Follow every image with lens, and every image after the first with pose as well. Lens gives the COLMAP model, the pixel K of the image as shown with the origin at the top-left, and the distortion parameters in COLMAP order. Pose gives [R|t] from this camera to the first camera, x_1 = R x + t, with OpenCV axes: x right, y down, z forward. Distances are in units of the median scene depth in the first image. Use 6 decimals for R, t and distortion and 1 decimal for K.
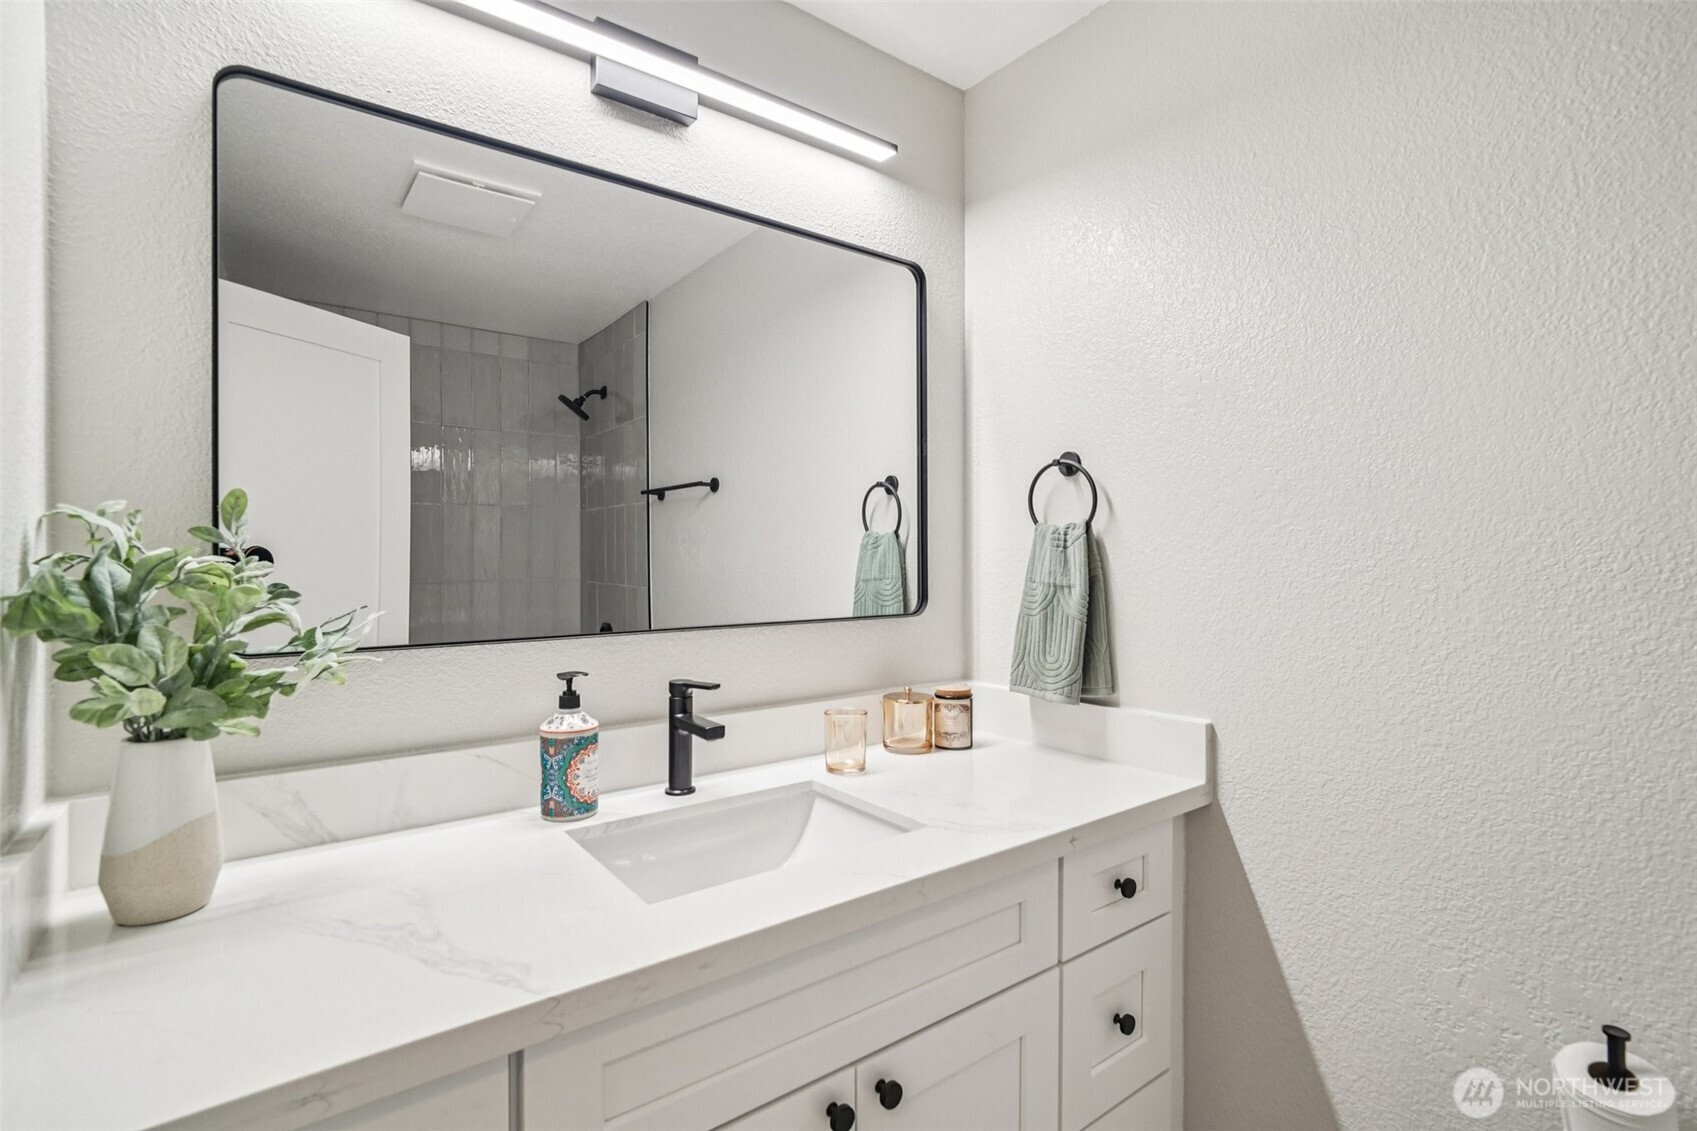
lens RADIAL K [[802.1, 0, 851.8], [0, 802.1, 547.1], [0, 0, 1]] dist [0.000999, 0.000557]
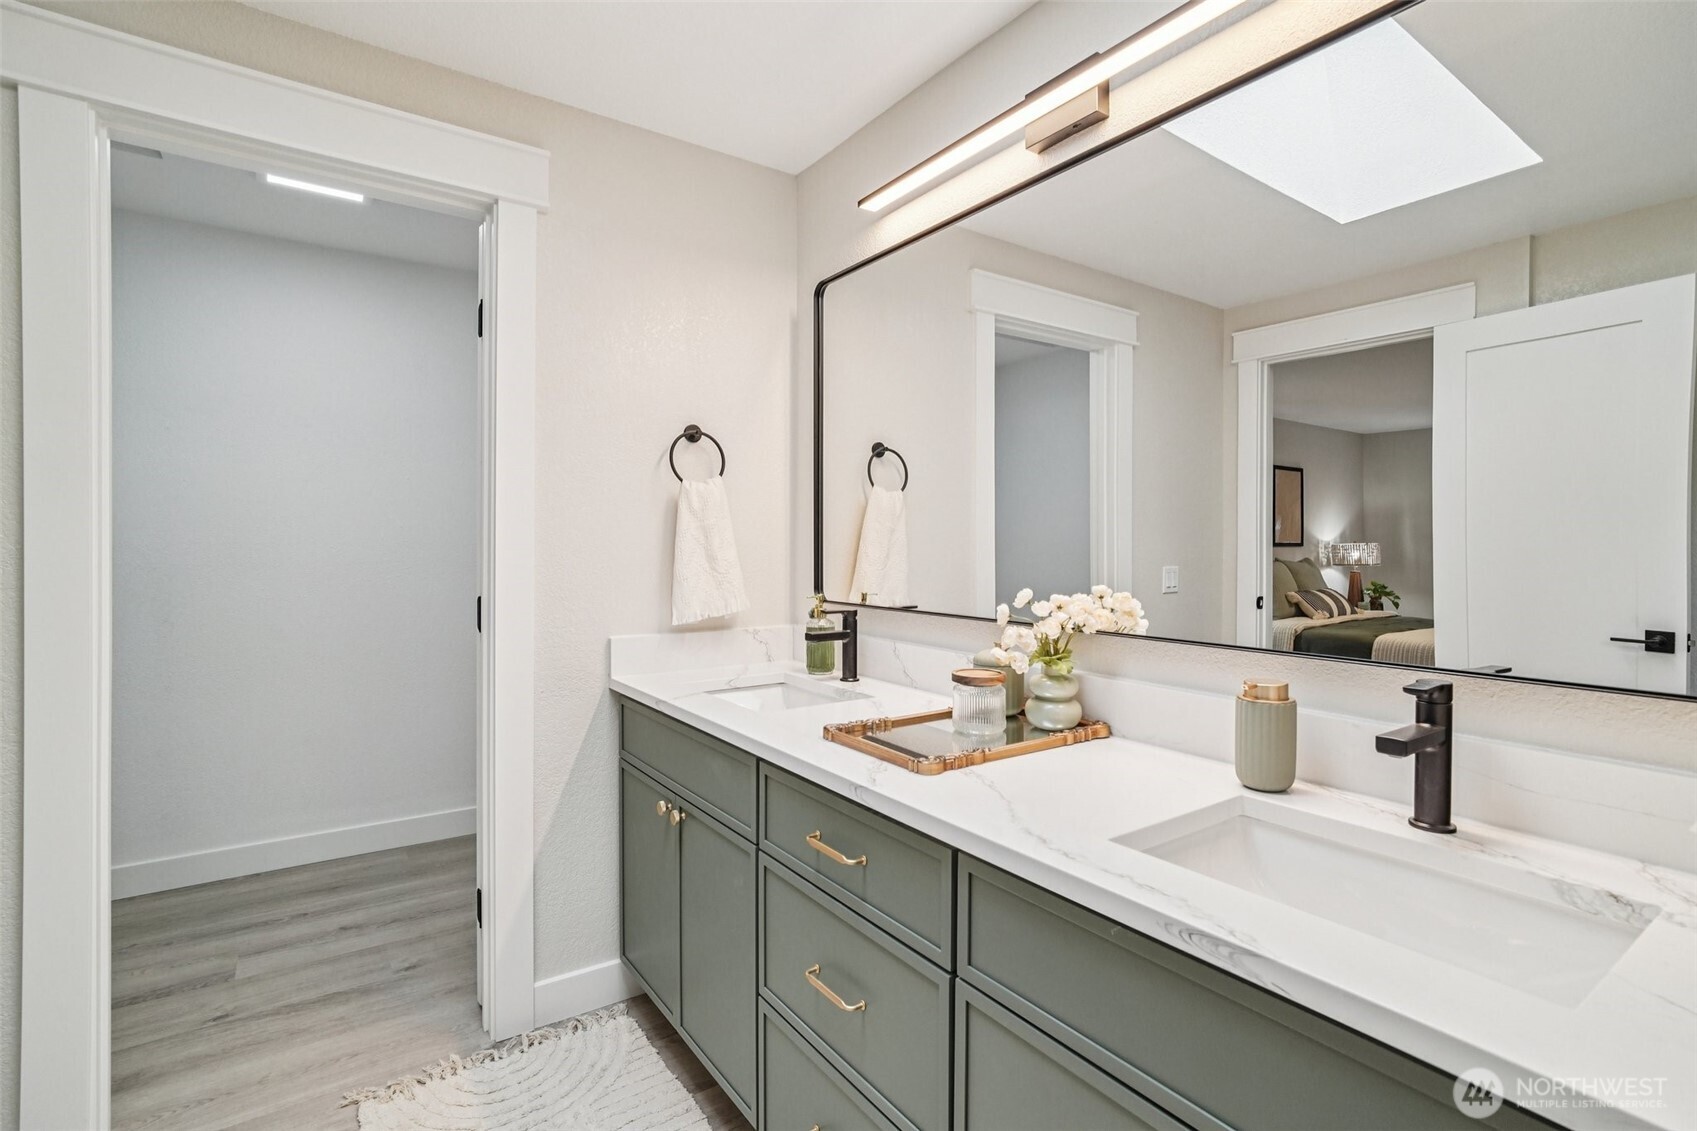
lens RADIAL K [[802.1, 0, 851.8], [0, 802.1, 547.1], [0, 0, 1]] dist [0.000999, 0.000557]
pose [[-0.030600, 0.004107, -0.999523, 0.963227], [-0.003122, 0.999986, 0.004204, 0.051929], [0.999527, 0.003249, -0.030586, 0.761726]]
